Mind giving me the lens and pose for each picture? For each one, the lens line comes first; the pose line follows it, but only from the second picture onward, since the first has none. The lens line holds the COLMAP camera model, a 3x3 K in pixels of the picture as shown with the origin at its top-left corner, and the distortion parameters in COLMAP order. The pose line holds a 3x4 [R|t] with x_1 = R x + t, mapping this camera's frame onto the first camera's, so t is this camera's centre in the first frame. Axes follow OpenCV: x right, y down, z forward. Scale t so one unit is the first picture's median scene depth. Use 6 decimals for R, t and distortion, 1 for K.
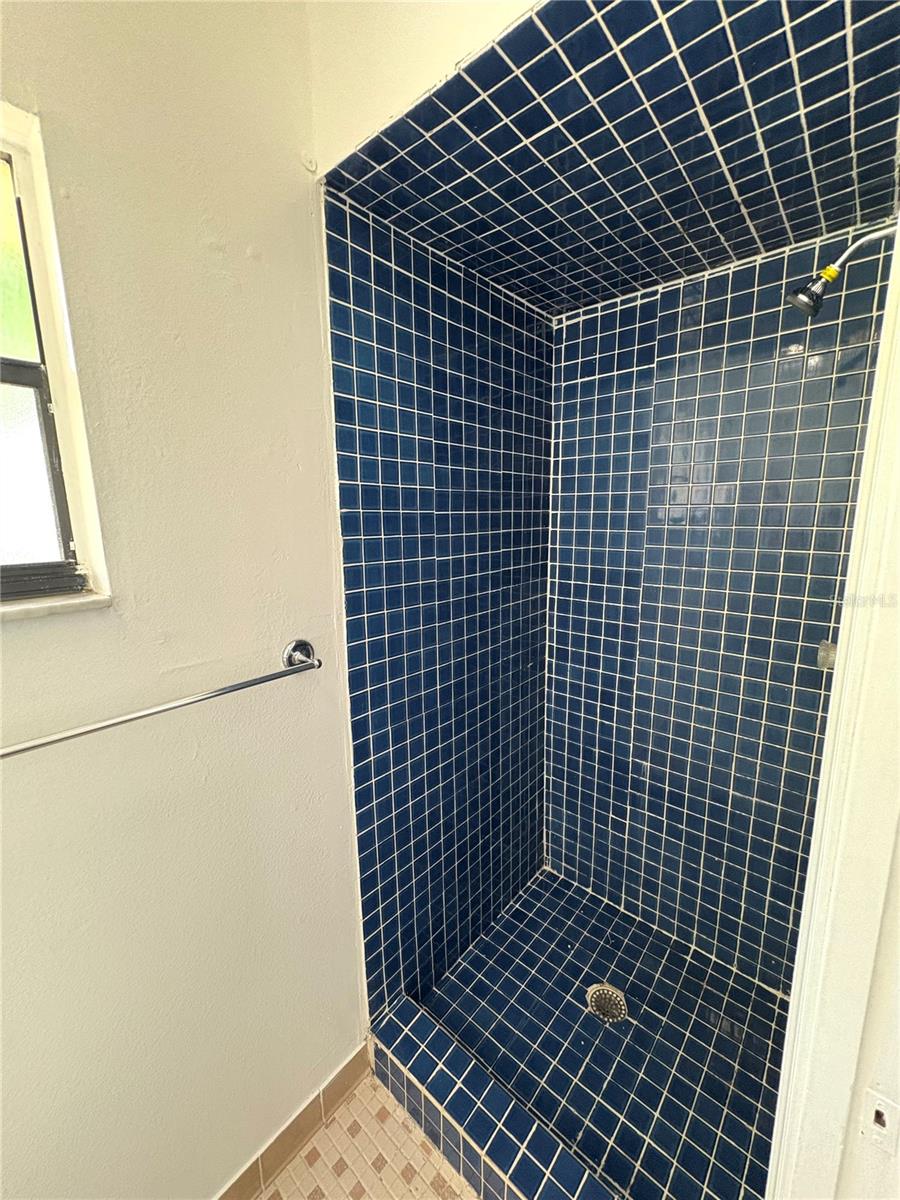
lens RADIAL K [[479.7, 0, 450.7], [0, 479.7, 598.9], [0, 0, 1]] dist [0.001072, 0.000138]
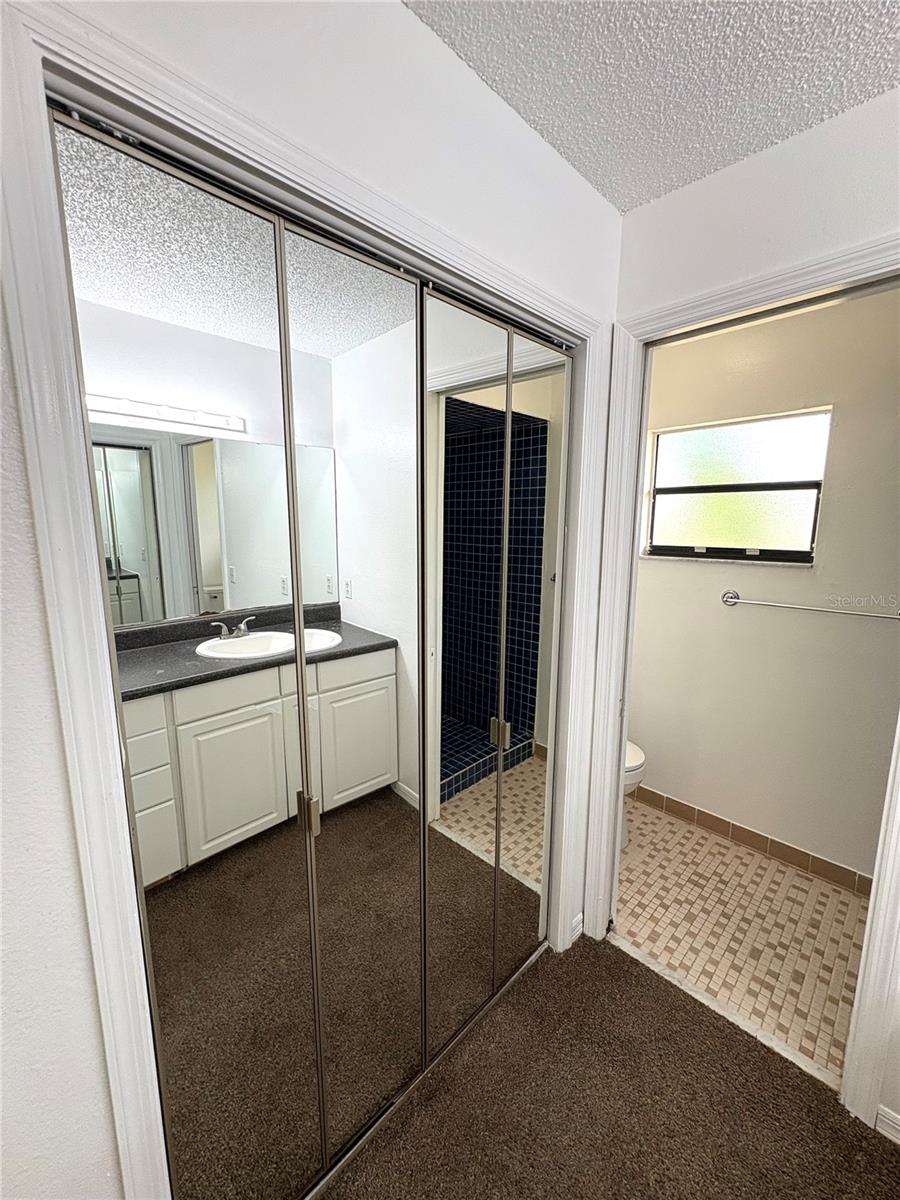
lens RADIAL K [[479.7, 0, 450.7], [0, 479.7, 598.9], [0, 0, 1]] dist [0.001072, 0.000138]
pose [[-0.079733, 0.168441, -0.982482, 1.960830], [-0.184230, 0.966150, 0.180592, 0.063637], [0.979644, 0.195402, -0.046003, -0.766810]]
